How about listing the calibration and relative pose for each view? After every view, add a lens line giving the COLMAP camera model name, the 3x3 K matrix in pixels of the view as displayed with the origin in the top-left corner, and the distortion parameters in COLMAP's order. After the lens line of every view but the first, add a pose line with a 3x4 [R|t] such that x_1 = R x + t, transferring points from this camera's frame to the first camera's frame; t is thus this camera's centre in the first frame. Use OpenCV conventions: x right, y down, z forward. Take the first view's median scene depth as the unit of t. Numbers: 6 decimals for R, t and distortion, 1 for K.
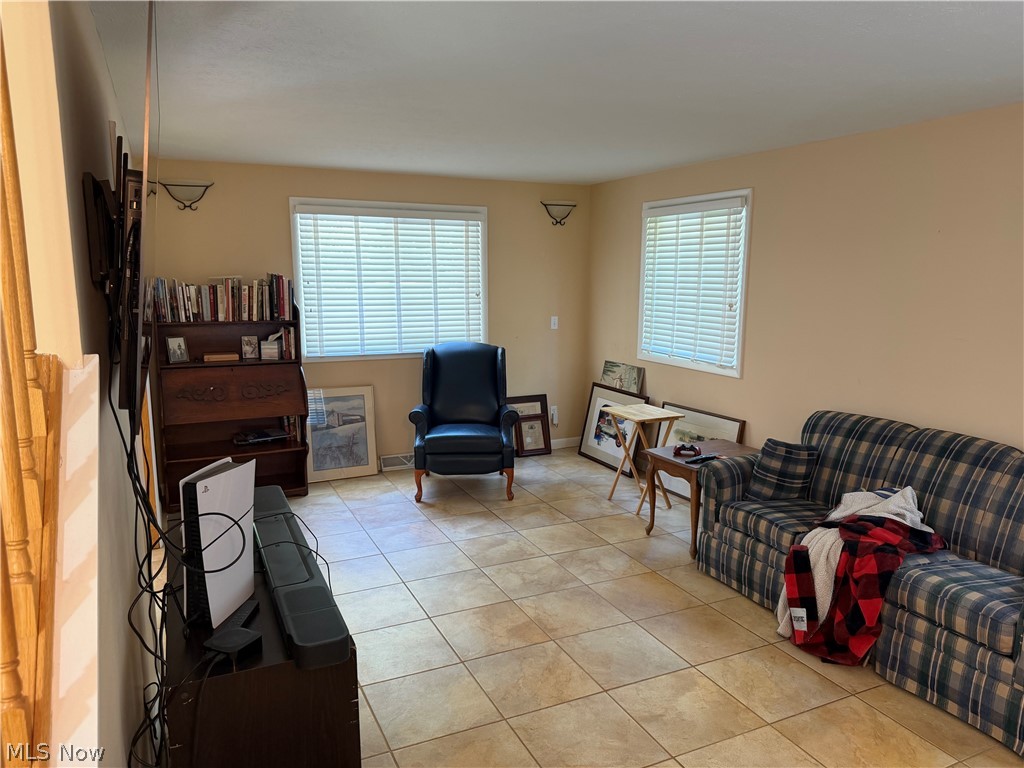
lens RADIAL K [[723.0, 0, 514.5], [0, 723.0, 385.9], [0, 0, 1]] dist [0.044139, -0.054152]
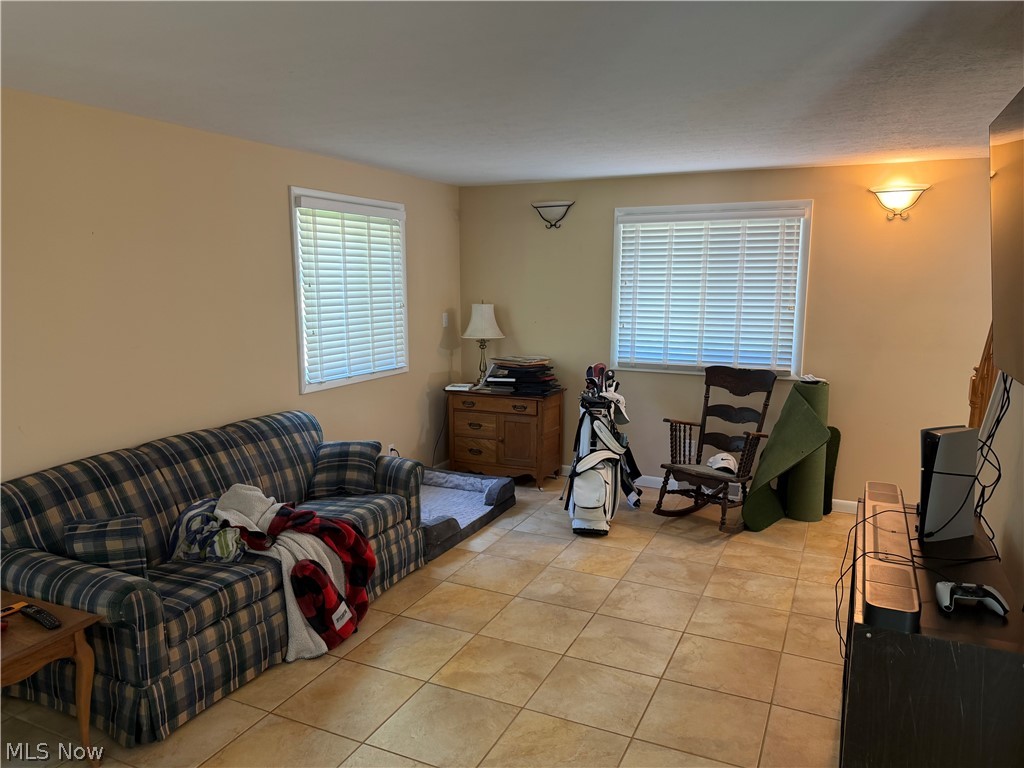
lens RADIAL K [[723.0, 0, 516.3], [0, 723.0, 385.5], [0, 0, 1]] dist [0.044139, -0.054152]
pose [[-0.632896, -0.128153, 0.763557, -0.450682], [0.119873, 0.958095, 0.260164, -0.203463], [-0.764901, 0.256186, -0.591012, 1.177433]]
